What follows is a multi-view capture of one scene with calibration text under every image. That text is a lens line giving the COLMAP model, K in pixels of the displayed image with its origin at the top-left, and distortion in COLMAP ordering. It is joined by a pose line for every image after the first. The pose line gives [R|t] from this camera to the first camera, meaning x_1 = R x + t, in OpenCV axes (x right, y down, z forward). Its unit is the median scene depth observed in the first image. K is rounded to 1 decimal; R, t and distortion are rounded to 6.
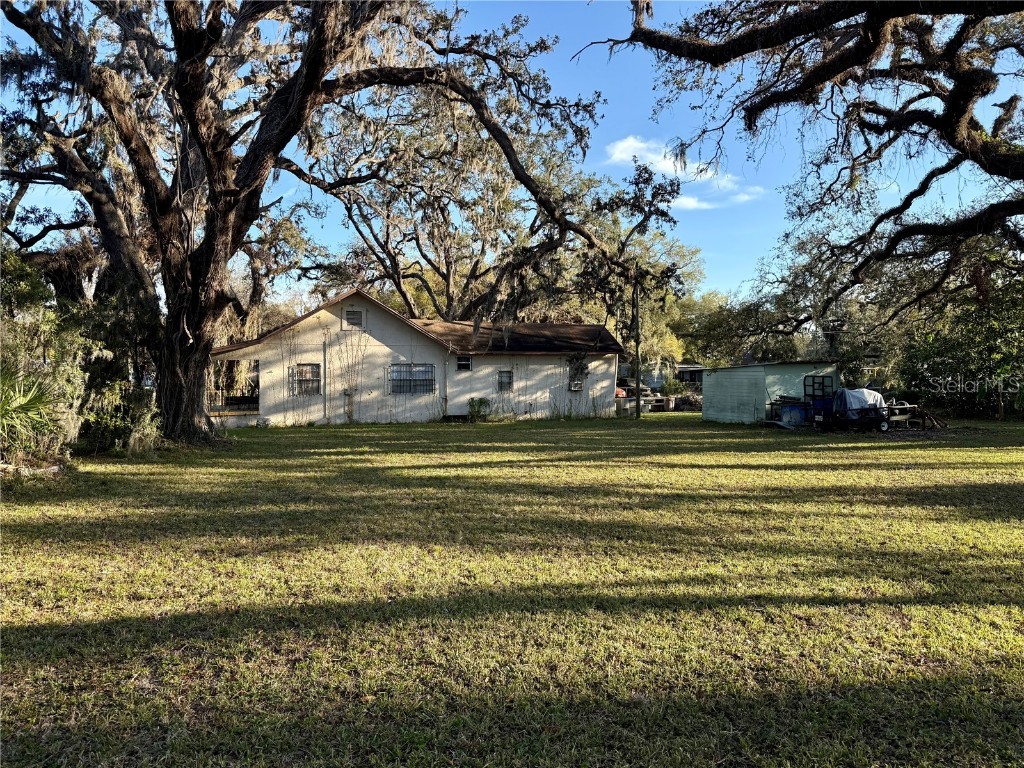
lens RADIAL K [[718.1, 0, 511.6], [0, 718.1, 384.0], [0, 0, 1]] dist [0.006730, -0.000077]
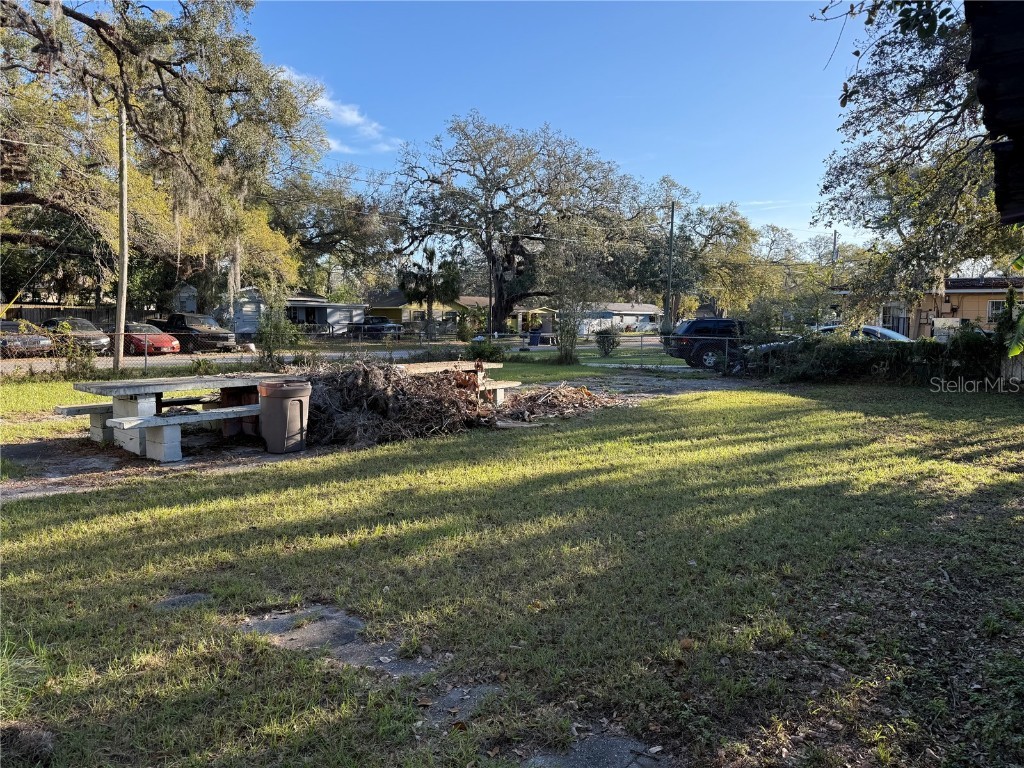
lens RADIAL K [[718.1, 0, 511.2], [0, 718.1, 383.6], [0, 0, 1]] dist [0.006730, -0.000077]
pose [[0.857198, -0.034945, 0.513800, 0.118383], [-0.004293, 0.997176, 0.074981, 0.001196], [-0.514969, -0.066480, 0.854627, 0.555756]]
